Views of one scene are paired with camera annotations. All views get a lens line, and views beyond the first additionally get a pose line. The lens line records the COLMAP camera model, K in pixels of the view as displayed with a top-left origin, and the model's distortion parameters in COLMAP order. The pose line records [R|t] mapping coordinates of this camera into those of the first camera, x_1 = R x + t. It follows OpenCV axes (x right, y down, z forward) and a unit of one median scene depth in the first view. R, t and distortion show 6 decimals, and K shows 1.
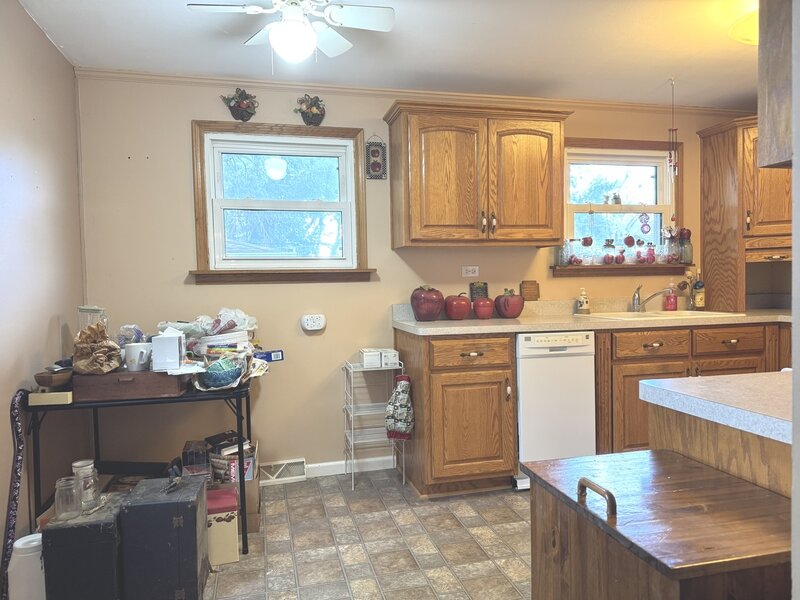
lens RADIAL K [[552.4, 0, 402.9], [0, 552.4, 300.6], [0, 0, 1]] dist [0.110591, -0.144161]
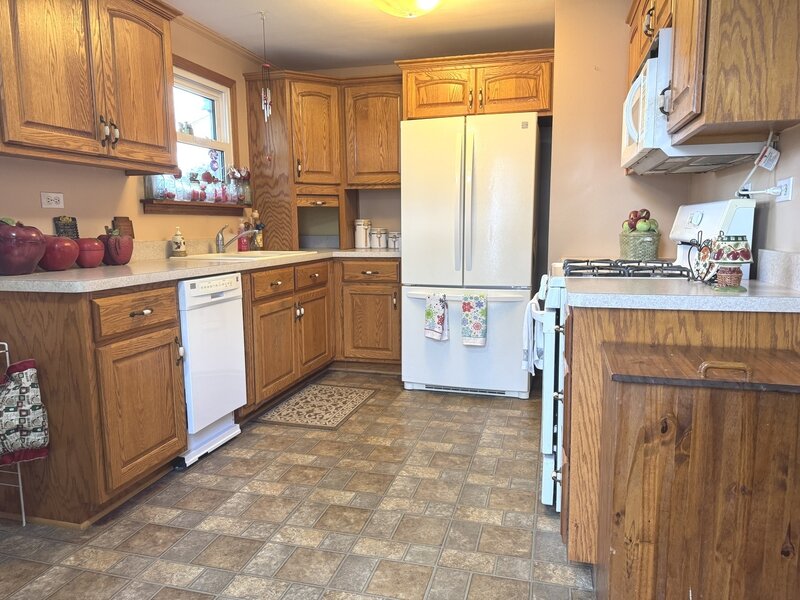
lens RADIAL K [[552.4, 0, 402.9], [0, 552.4, 300.6], [0, 0, 1]] dist [0.110591, -0.144161]
pose [[0.497522, -0.105187, 0.861050, -0.309411], [0.027919, 0.994048, 0.105302, 0.010720], [-0.867002, -0.028351, 0.497497, 0.290944]]
